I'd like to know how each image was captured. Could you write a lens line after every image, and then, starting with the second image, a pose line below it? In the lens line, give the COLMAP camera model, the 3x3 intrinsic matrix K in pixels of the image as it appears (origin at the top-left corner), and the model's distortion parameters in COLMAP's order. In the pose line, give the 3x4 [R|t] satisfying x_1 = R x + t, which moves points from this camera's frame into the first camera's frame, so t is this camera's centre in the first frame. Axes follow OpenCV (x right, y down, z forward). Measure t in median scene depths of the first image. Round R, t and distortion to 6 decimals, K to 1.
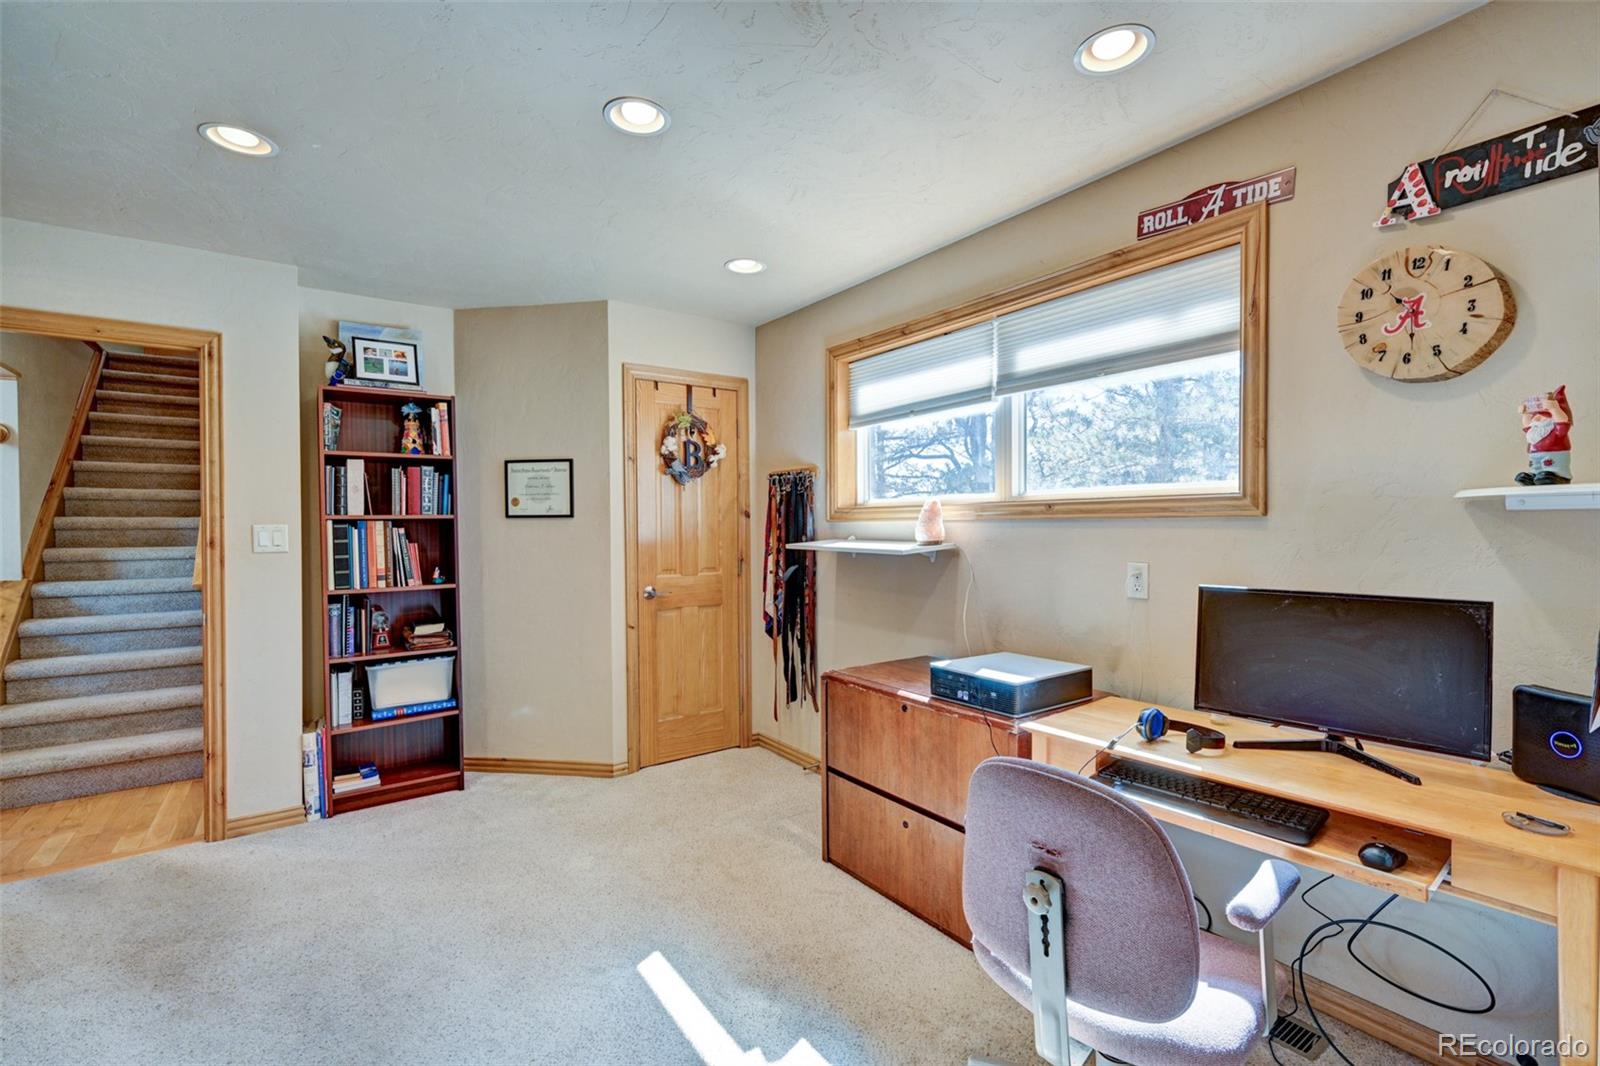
lens RADIAL K [[709.3, 0, 809.7], [0, 709.3, 534.7], [0, 0, 1]] dist [-0.002379, 0.001062]
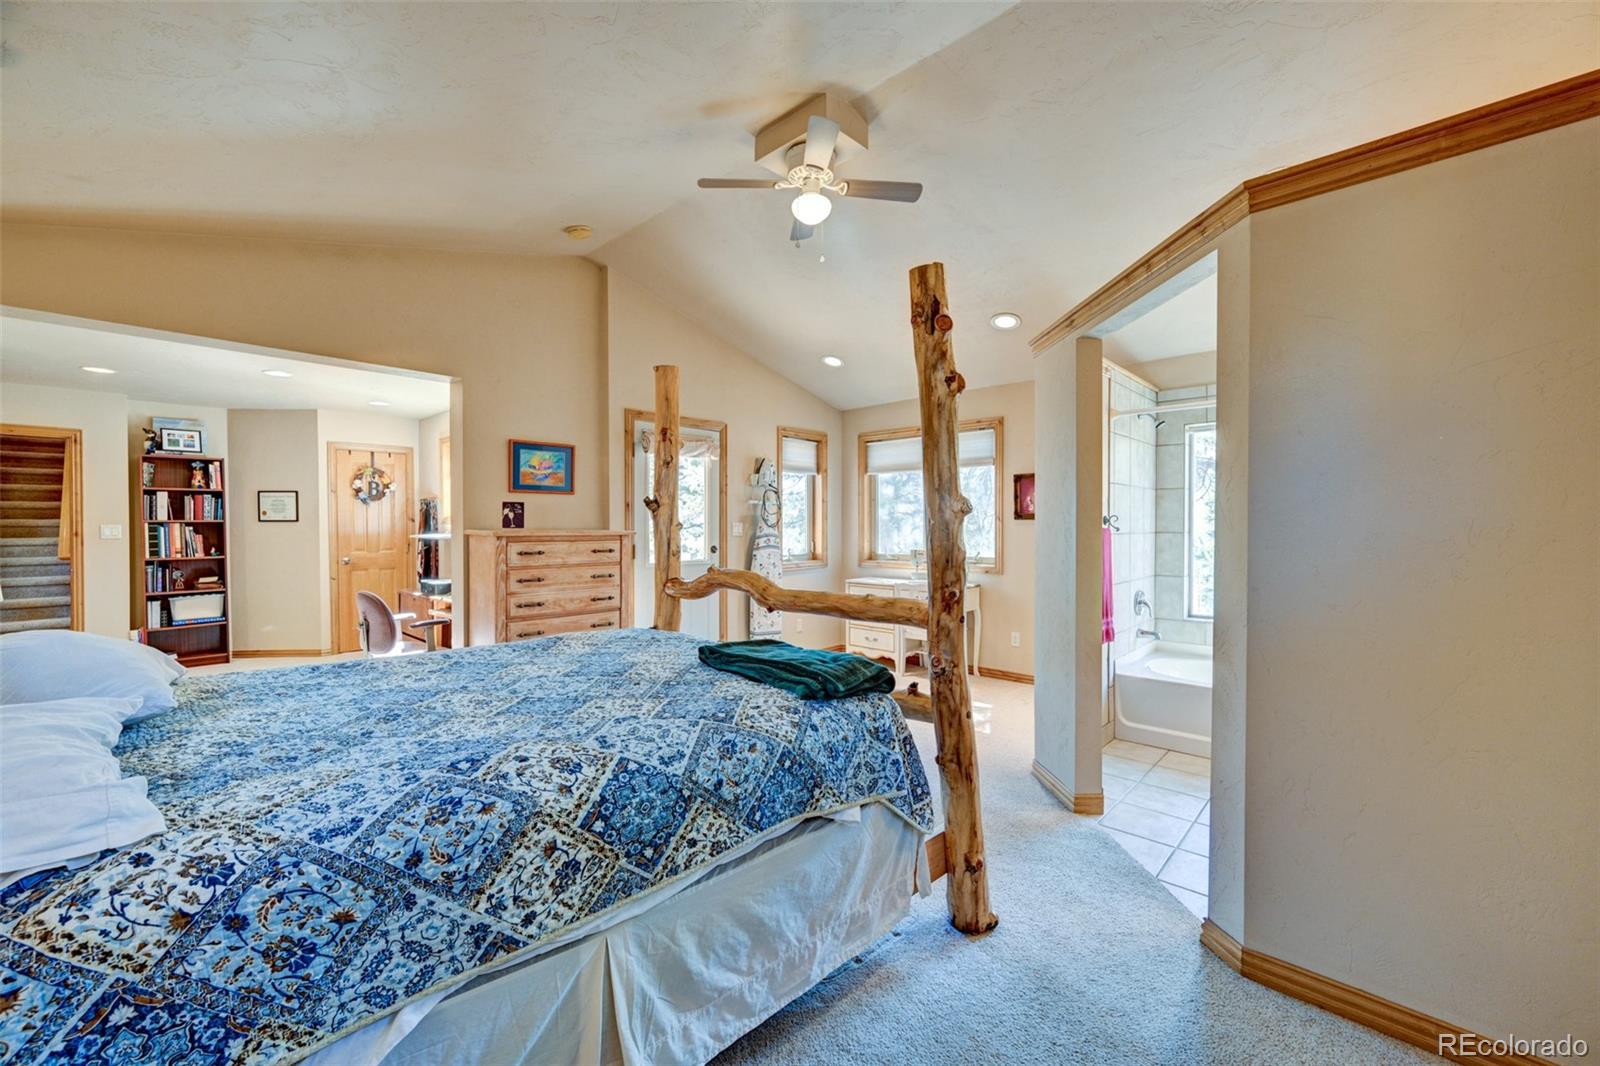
lens RADIAL K [[630.5, 0, 804.1], [0, 630.5, 534.3], [0, 0, 1]] dist [-0.002509, 0.000773]
pose [[0.981187, 0.002053, 0.193046, 0.736393], [-0.002580, 0.999994, 0.002476, 0.002723], [-0.193040, -0.002927, 0.981187, -1.011008]]
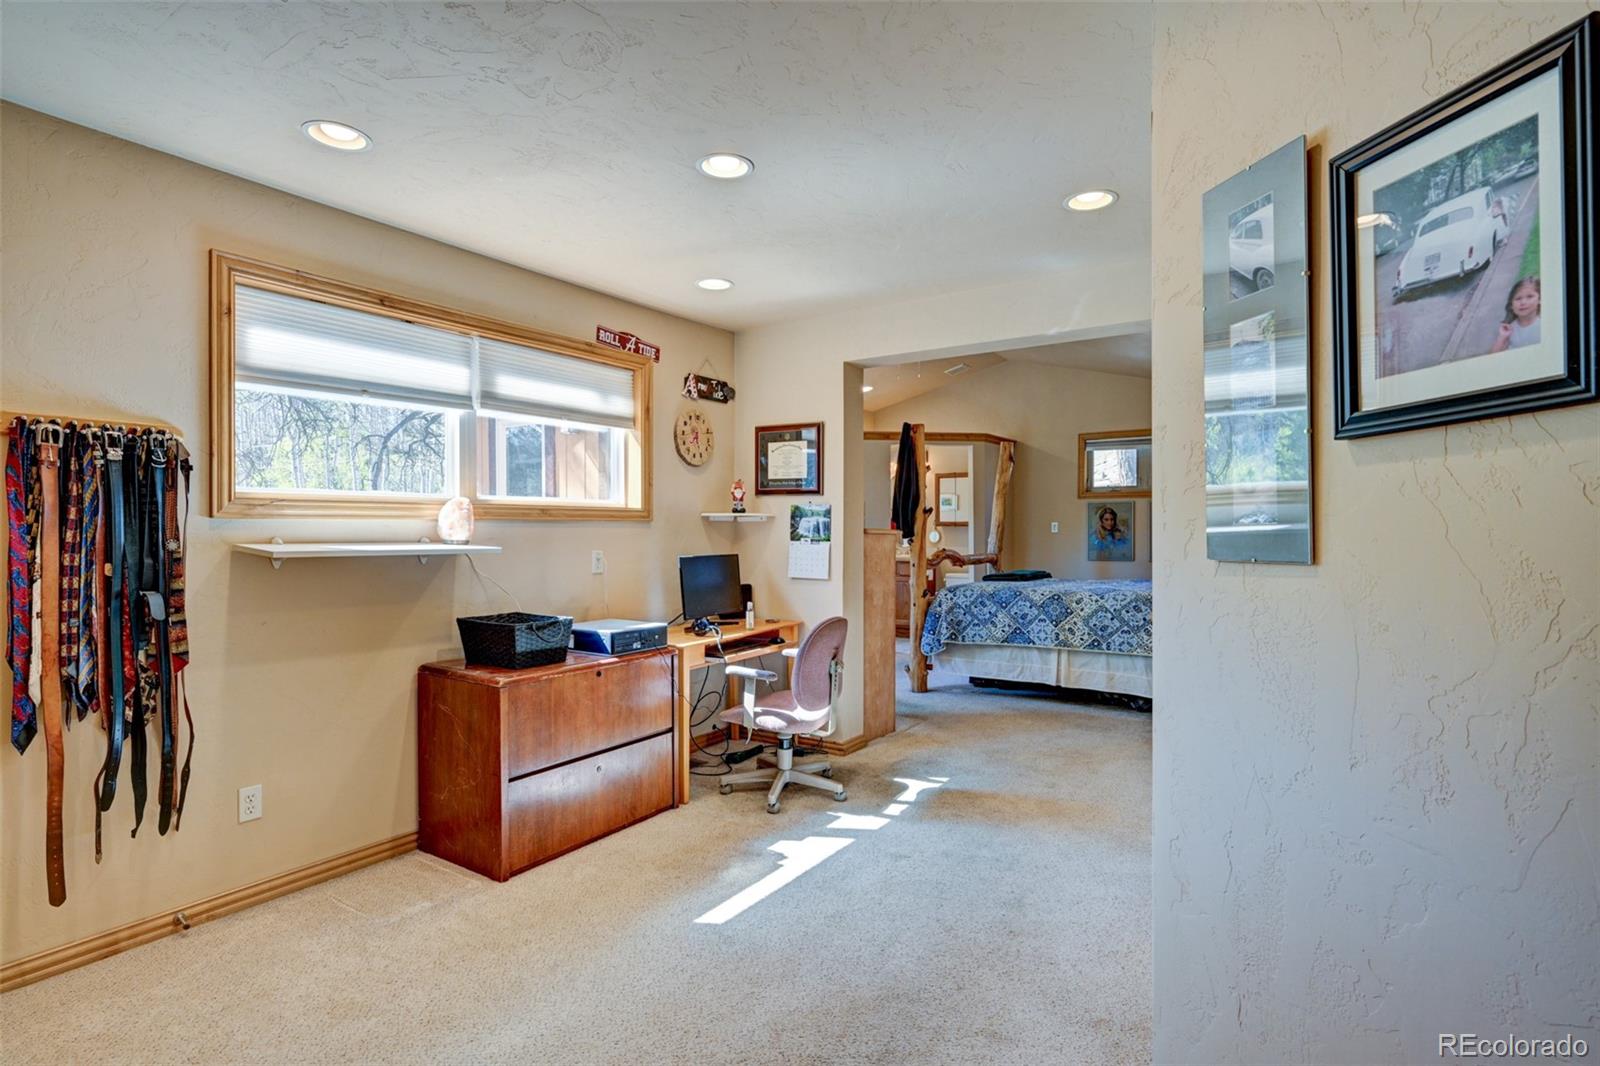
lens RADIAL K [[777.8, 0, 801.0], [0, 777.8, 536.3], [0, 0, 1]] dist [-0.002359, 0.000012]
pose [[-0.339415, -0.002716, 0.940633, -1.214078], [0.014932, 0.999854, 0.008275, 0.002253], [-0.940518, 0.016854, -0.339325, 1.095899]]
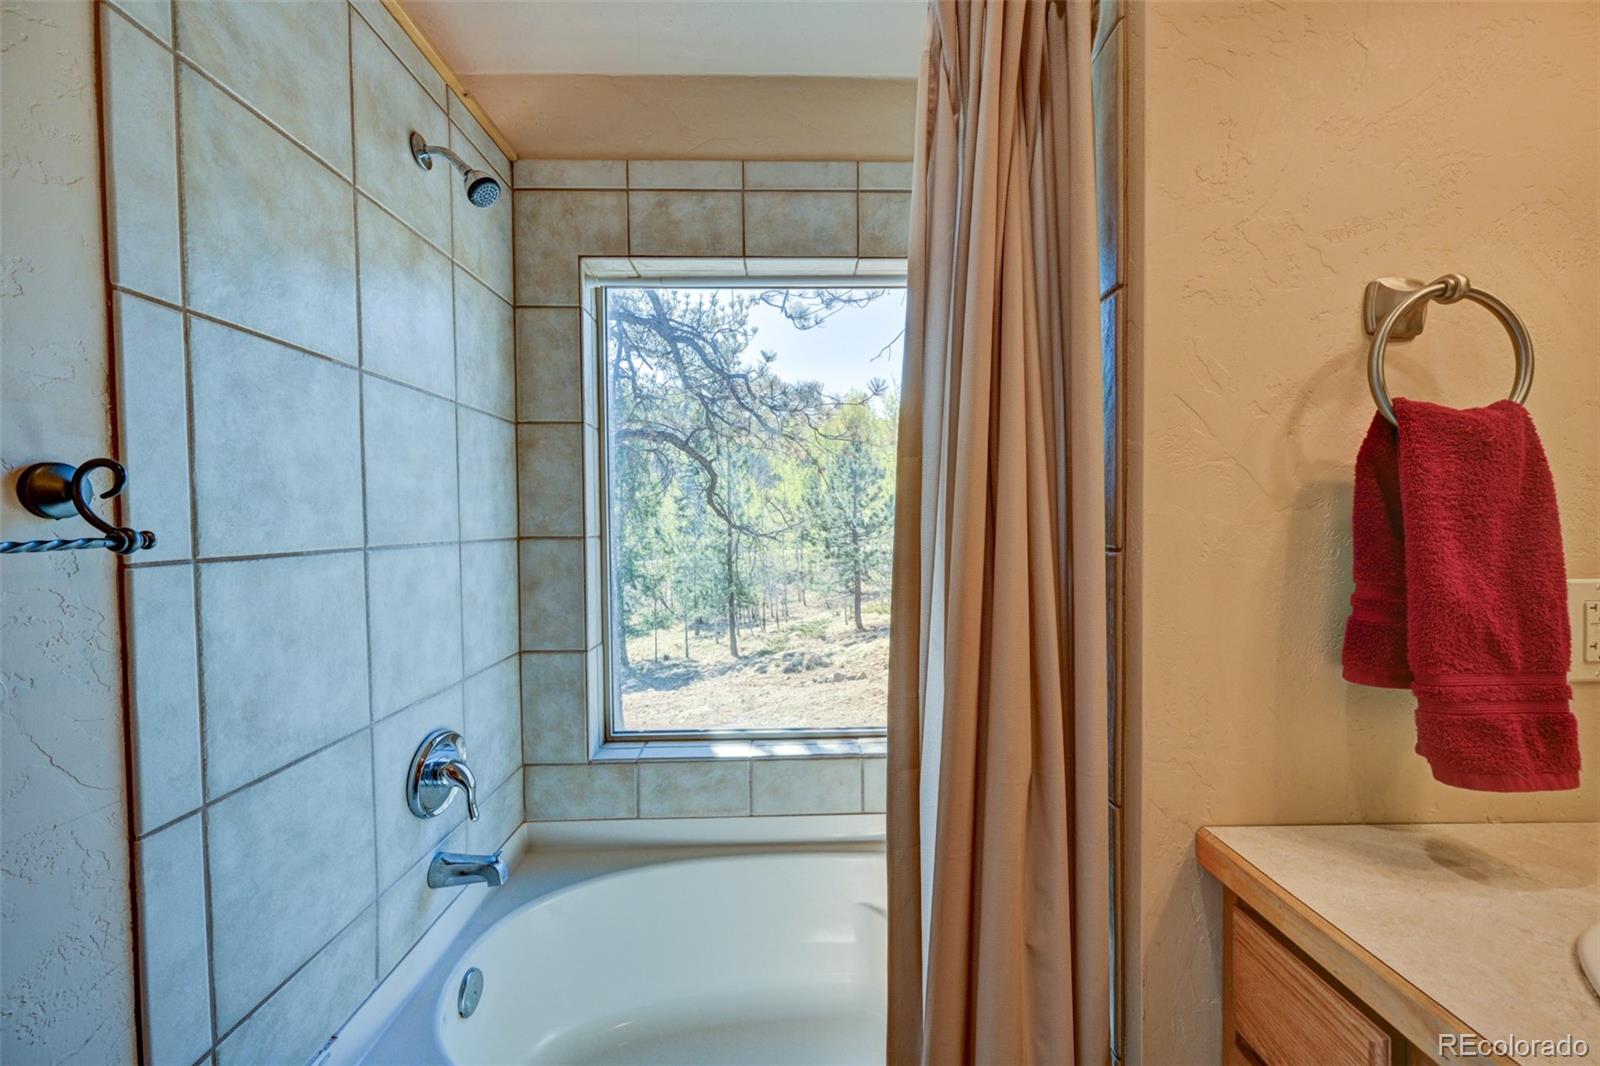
lens RADIAL K [[630.5, 0, 809.6], [0, 630.5, 538.1], [0, 0, 1]] dist [-0.002509, 0.000773]
pose [[0.567889, -0.021893, 0.822814, 1.419198], [0.014057, 0.999758, 0.016899, -0.004870], [-0.822985, 0.001969, 0.568060, -0.345408]]
